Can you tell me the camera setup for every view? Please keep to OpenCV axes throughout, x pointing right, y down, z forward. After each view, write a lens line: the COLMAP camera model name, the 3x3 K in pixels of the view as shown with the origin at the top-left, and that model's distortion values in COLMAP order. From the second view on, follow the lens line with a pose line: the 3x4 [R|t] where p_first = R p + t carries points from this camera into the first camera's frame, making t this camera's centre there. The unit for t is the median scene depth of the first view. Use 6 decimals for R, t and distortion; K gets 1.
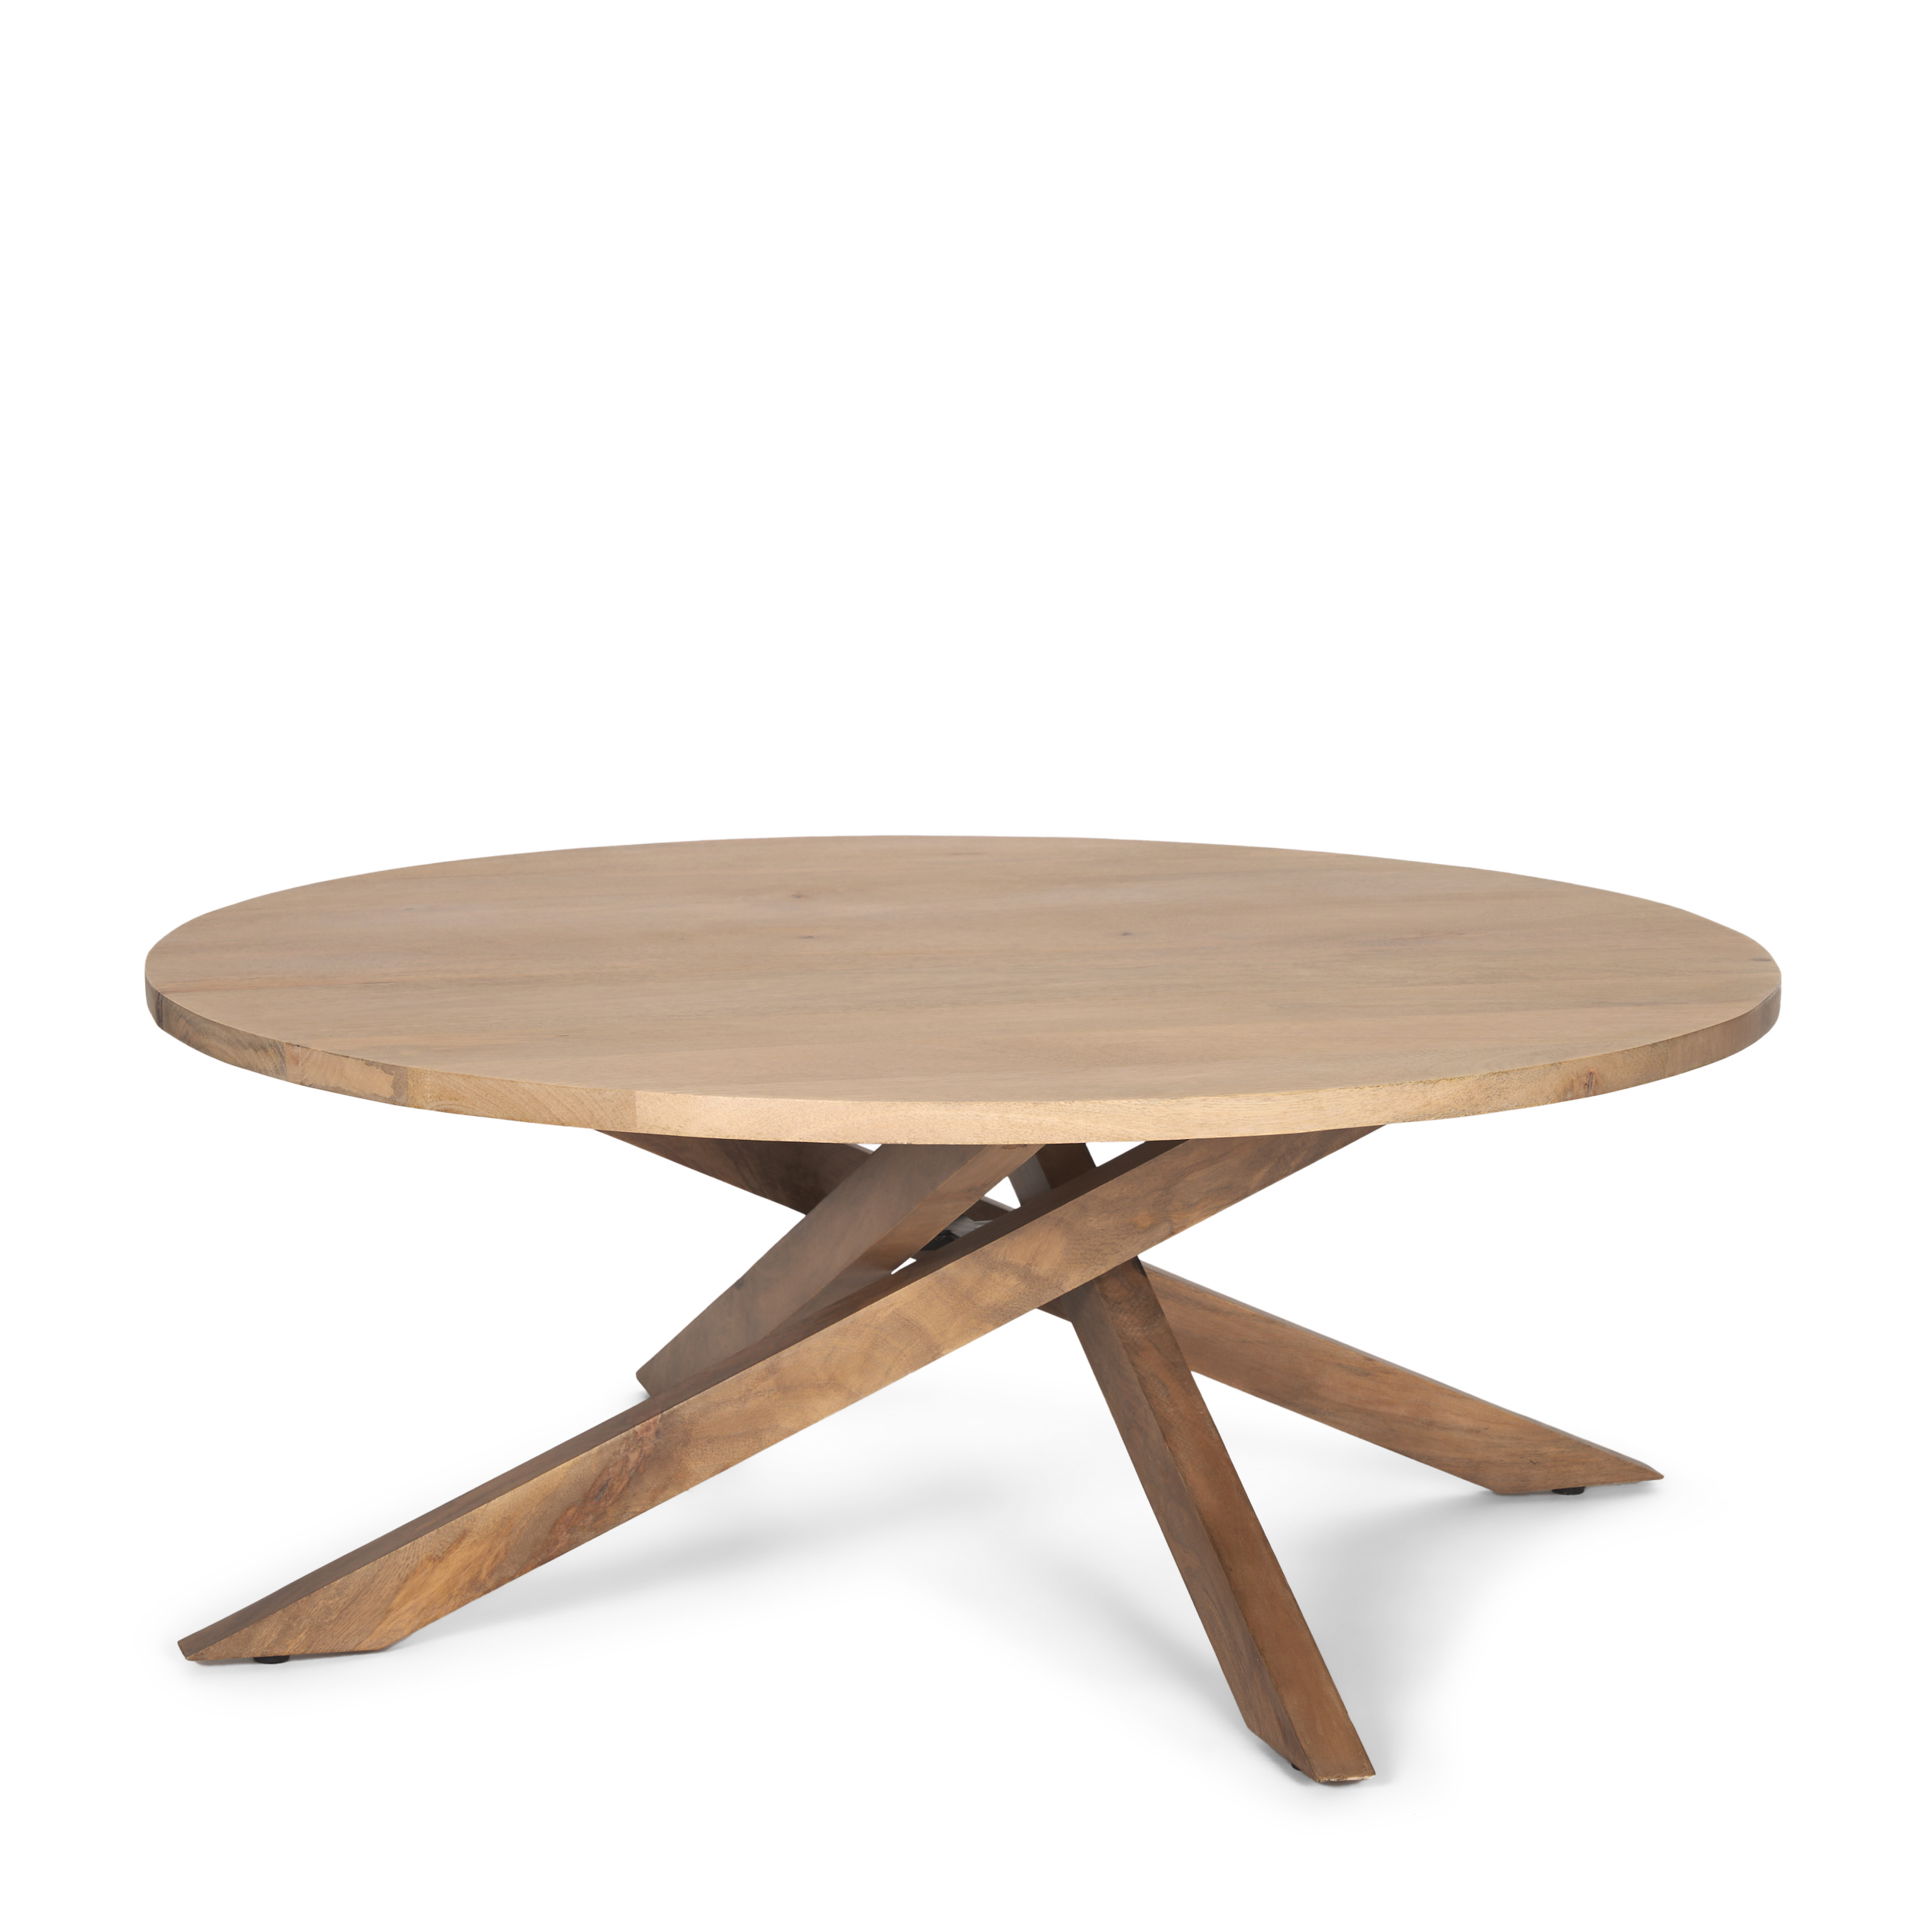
lens RADIAL K [[5857.9, 0, 788.0], [0, 5857.9, 959.7], [0, 0, 1]] dist [-0.066998, -0.029222]
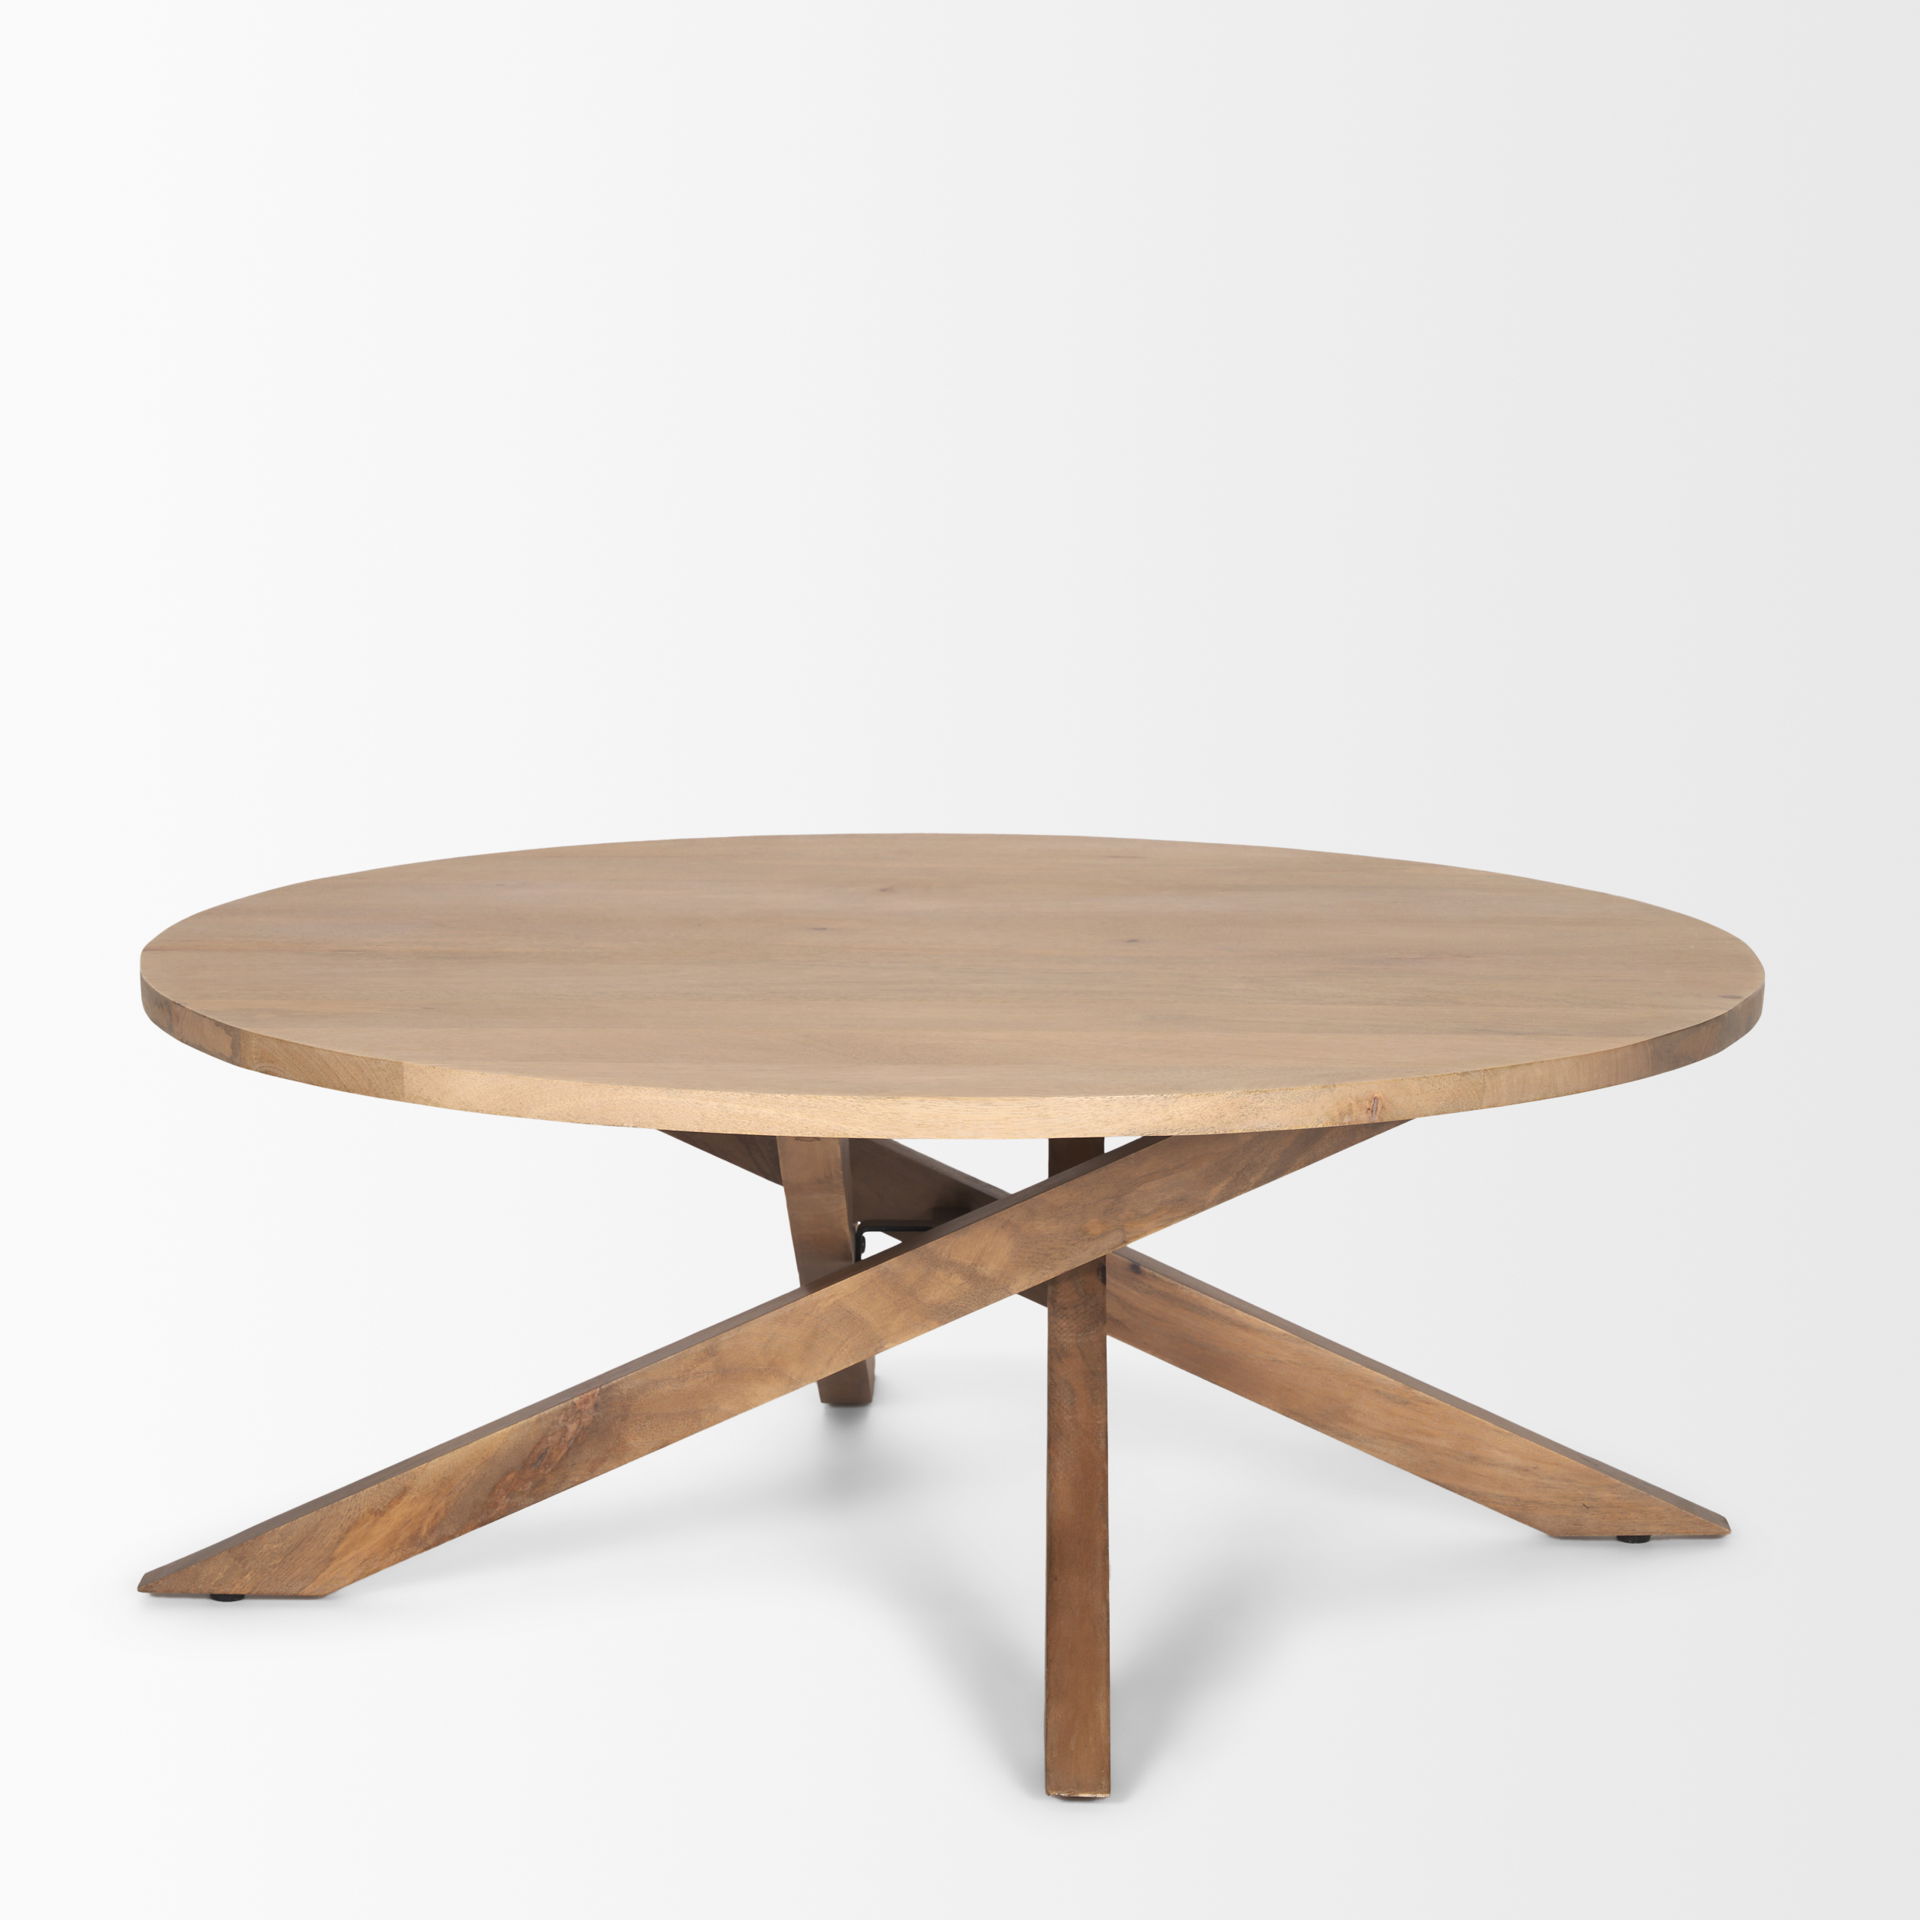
lens RADIAL K [[5857.9, 0, 788.0], [0, 5857.9, 959.7], [0, 0, 1]] dist [-0.066998, -0.029222]
pose [[0.955986, 0.047883, -0.289478, 0.299997], [-0.048327, 0.998816, 0.005619, -0.004031], [0.289405, 0.008618, 0.957168, 0.033899]]
